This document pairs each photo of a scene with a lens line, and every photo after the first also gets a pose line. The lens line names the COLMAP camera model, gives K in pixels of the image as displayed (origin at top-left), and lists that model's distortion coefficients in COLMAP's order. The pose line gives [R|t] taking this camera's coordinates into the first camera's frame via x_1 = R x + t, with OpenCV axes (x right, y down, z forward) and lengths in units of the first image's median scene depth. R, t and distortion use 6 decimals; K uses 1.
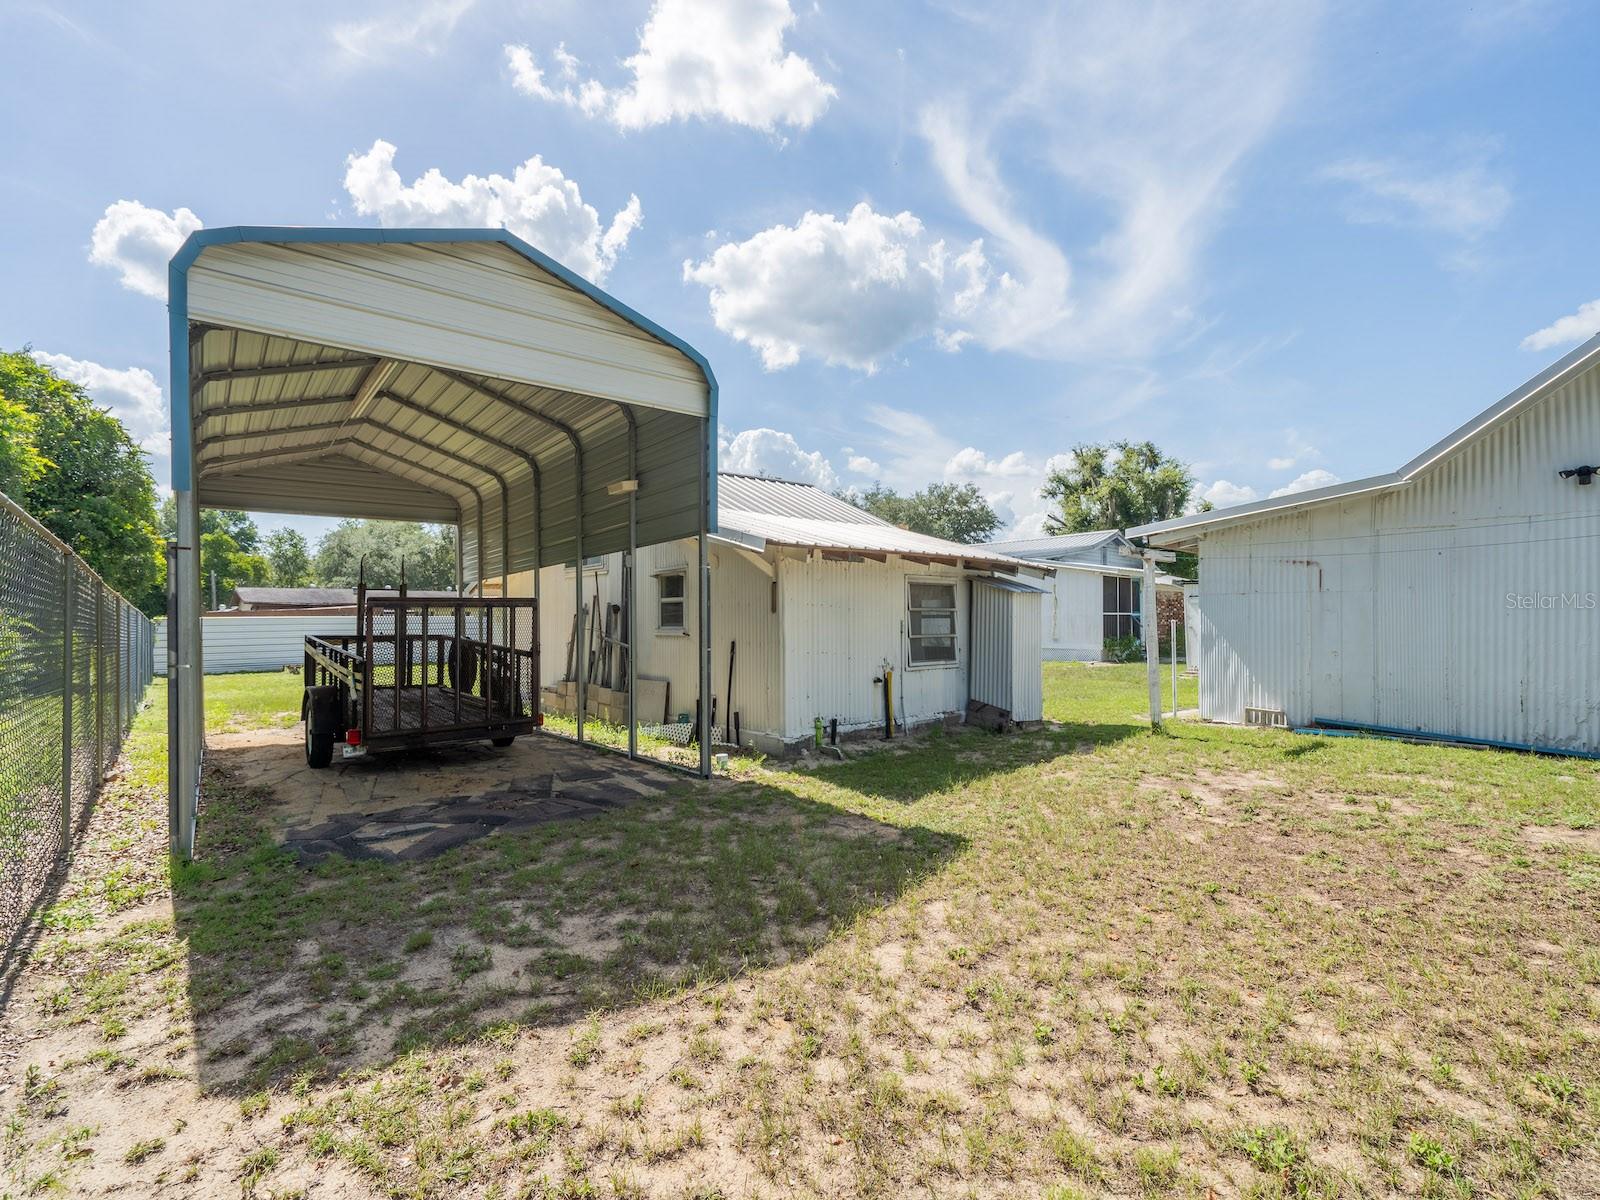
lens RADIAL K [[729.8, 0, 811.4], [0, 729.8, 604.9], [0, 0, 1]] dist [-0.000565, 0.000578]
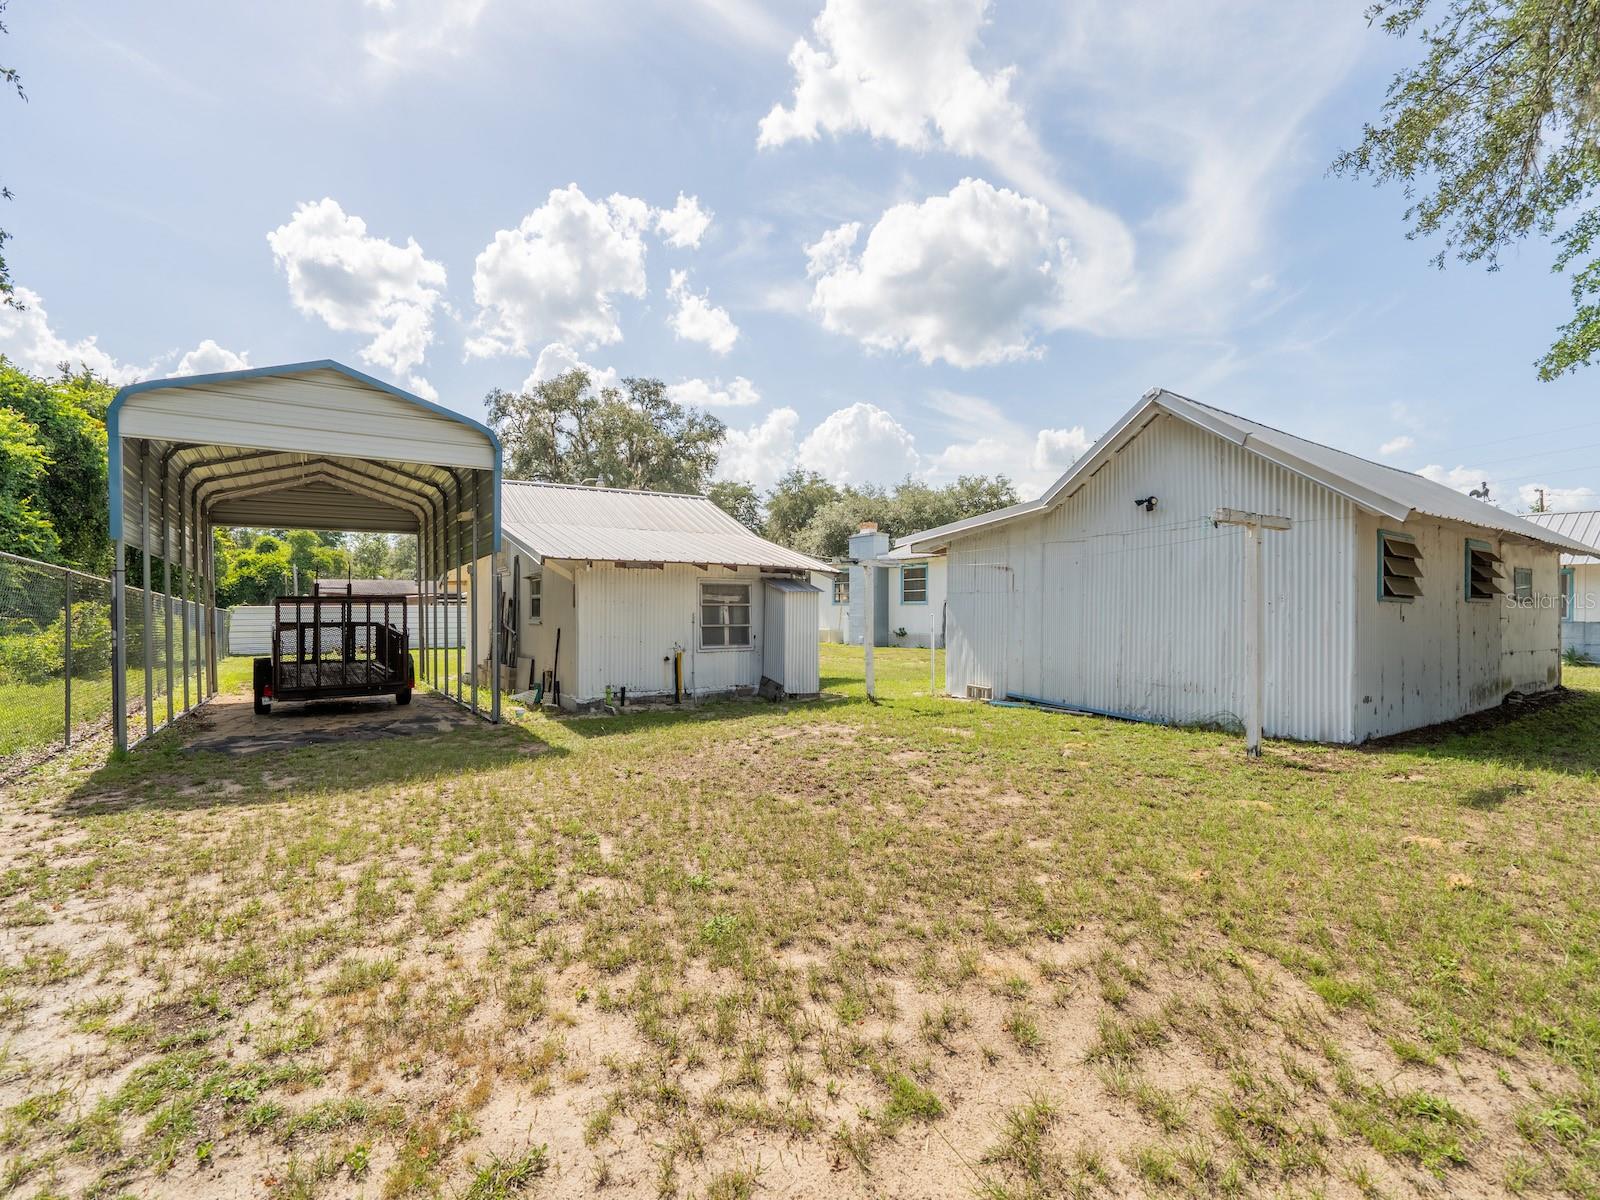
lens RADIAL K [[729.8, 0, 784.4], [0, 729.8, 623.5], [0, 0, 1]] dist [-0.000565, 0.000578]
pose [[0.993771, 0.006884, -0.111232, 0.403767], [-0.002591, 0.999248, 0.038690, -0.010758], [0.111415, -0.038160, 0.993041, -0.252304]]
